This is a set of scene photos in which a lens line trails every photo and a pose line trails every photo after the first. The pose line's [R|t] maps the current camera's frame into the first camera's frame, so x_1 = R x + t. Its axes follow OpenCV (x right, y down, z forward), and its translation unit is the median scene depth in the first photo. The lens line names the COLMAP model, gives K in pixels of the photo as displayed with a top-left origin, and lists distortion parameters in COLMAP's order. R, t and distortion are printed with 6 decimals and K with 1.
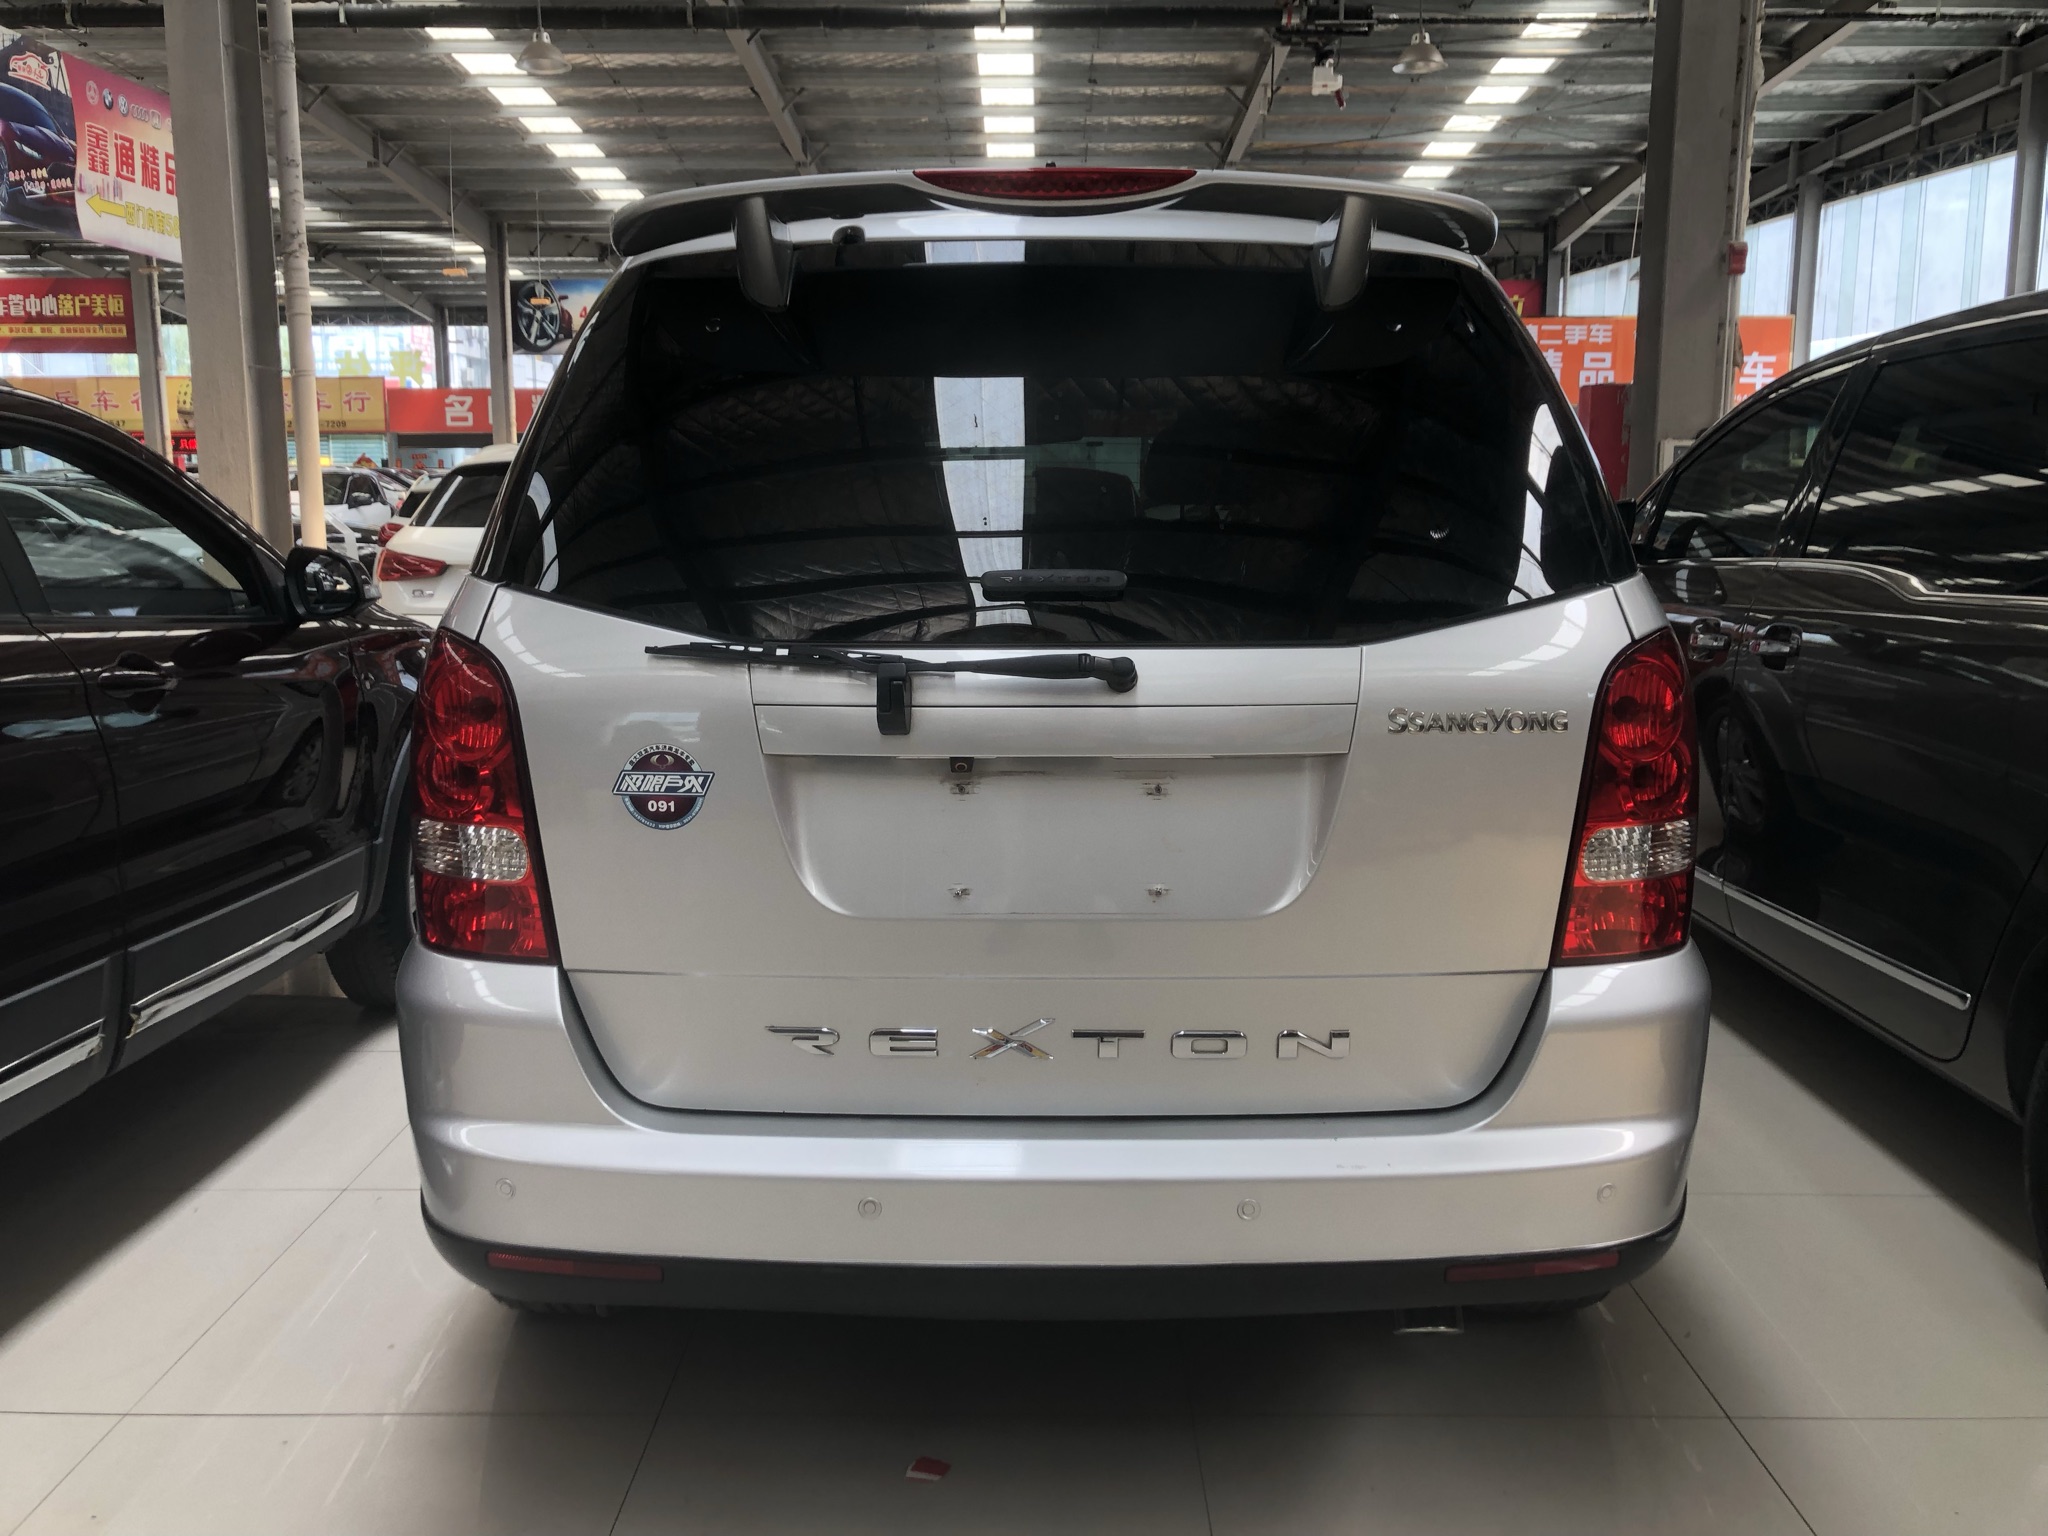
lens RADIAL K [[1716.6, 0, 1025.8], [0, 1716.6, 768.0], [0, 0, 1]] dist [0.020641, -0.008078]
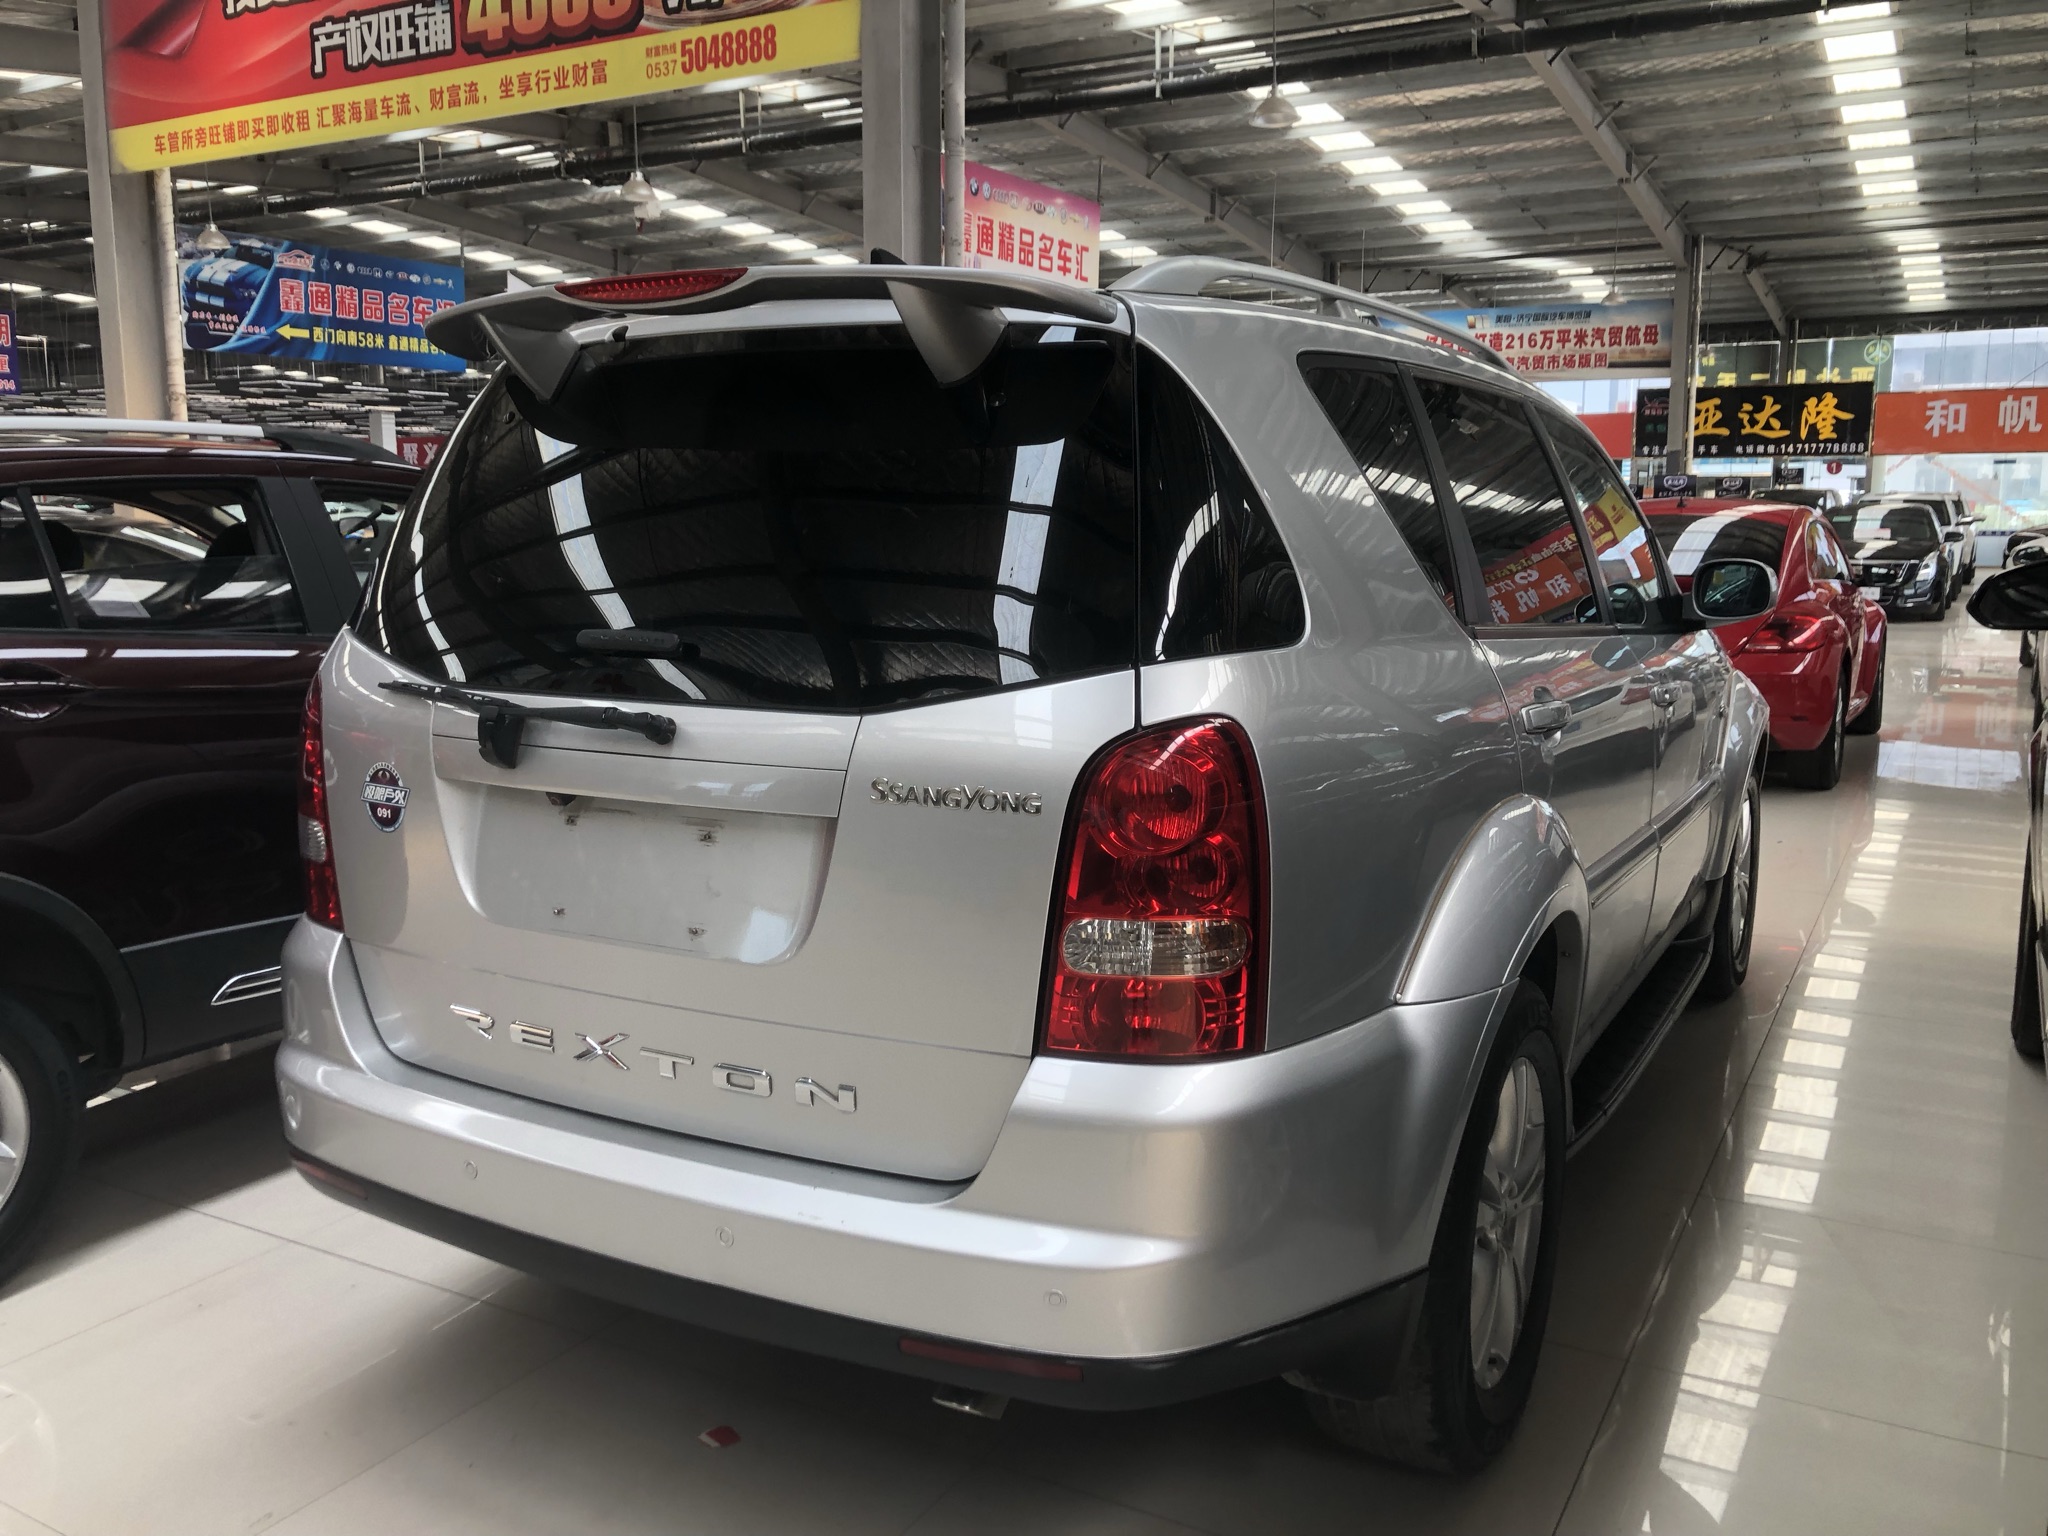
lens RADIAL K [[1716.6, 0, 1019.8], [0, 1716.6, 770.1], [0, 0, 1]] dist [0.020641, -0.008078]
pose [[0.870886, 0.072478, -0.486112, 0.072738], [-0.079116, 0.996842, 0.006886, -0.004927], [0.485075, 0.032462, 0.873870, 0.013674]]
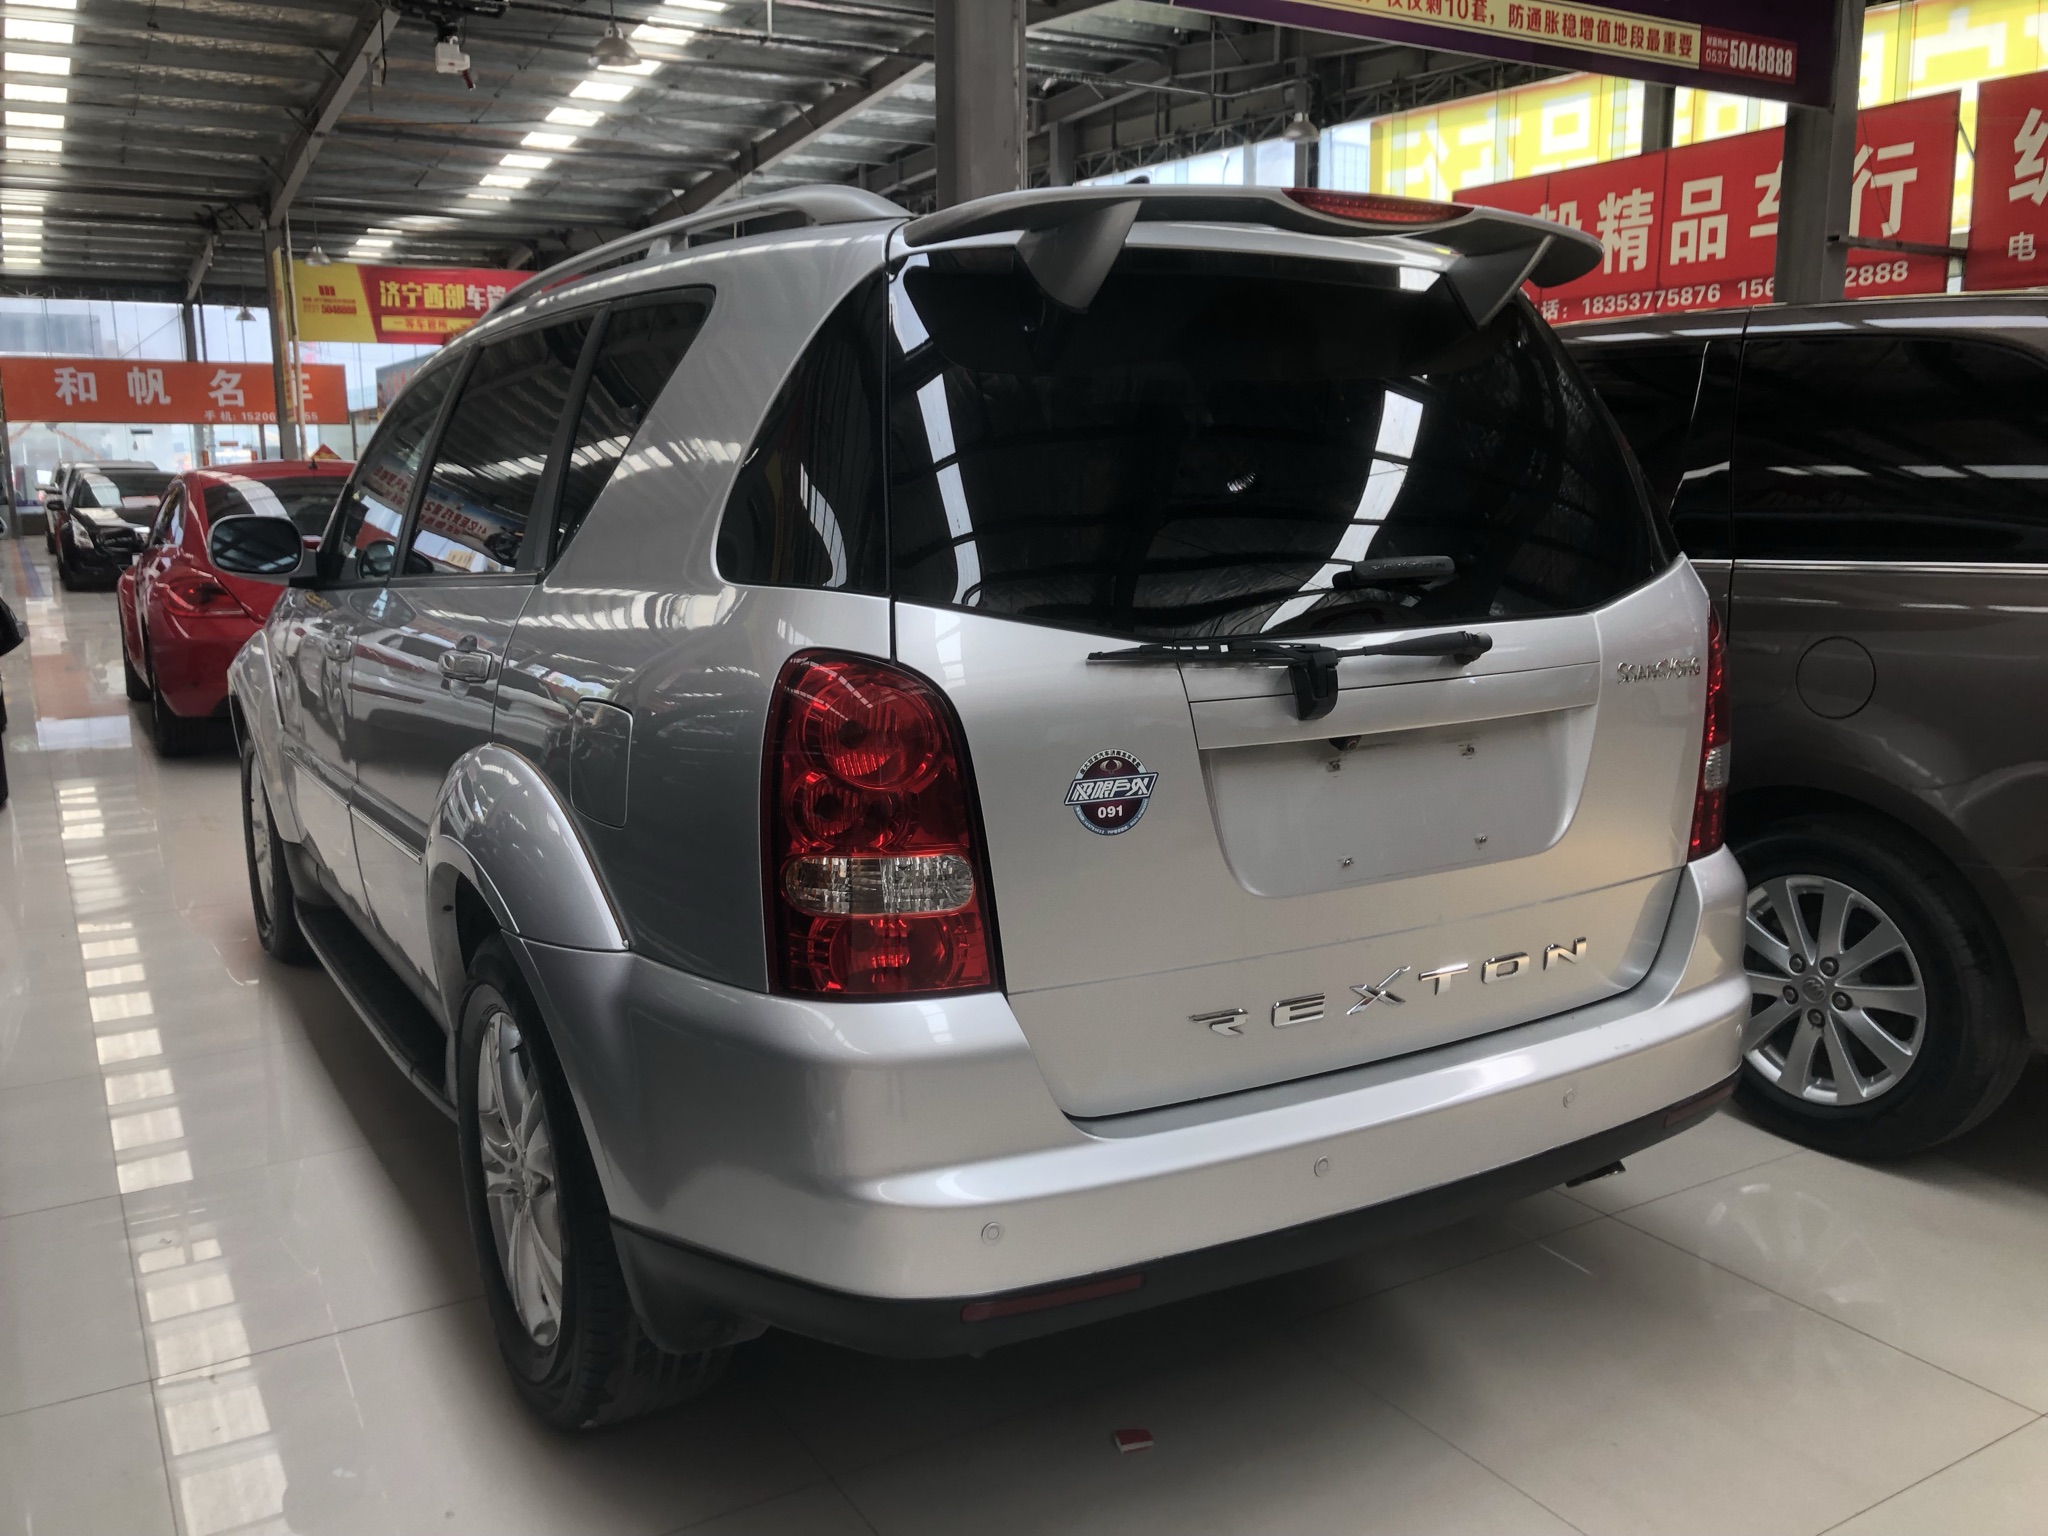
lens RADIAL K [[1716.6, 0, 1025.9], [0, 1716.6, 768.2], [0, 0, 1]] dist [0.020641, -0.008078]
pose [[0.853797, -0.096966, 0.511495, -0.070870], [0.094914, 0.995027, 0.030199, -0.003496], [-0.511880, 0.022765, 0.858755, 0.016323]]
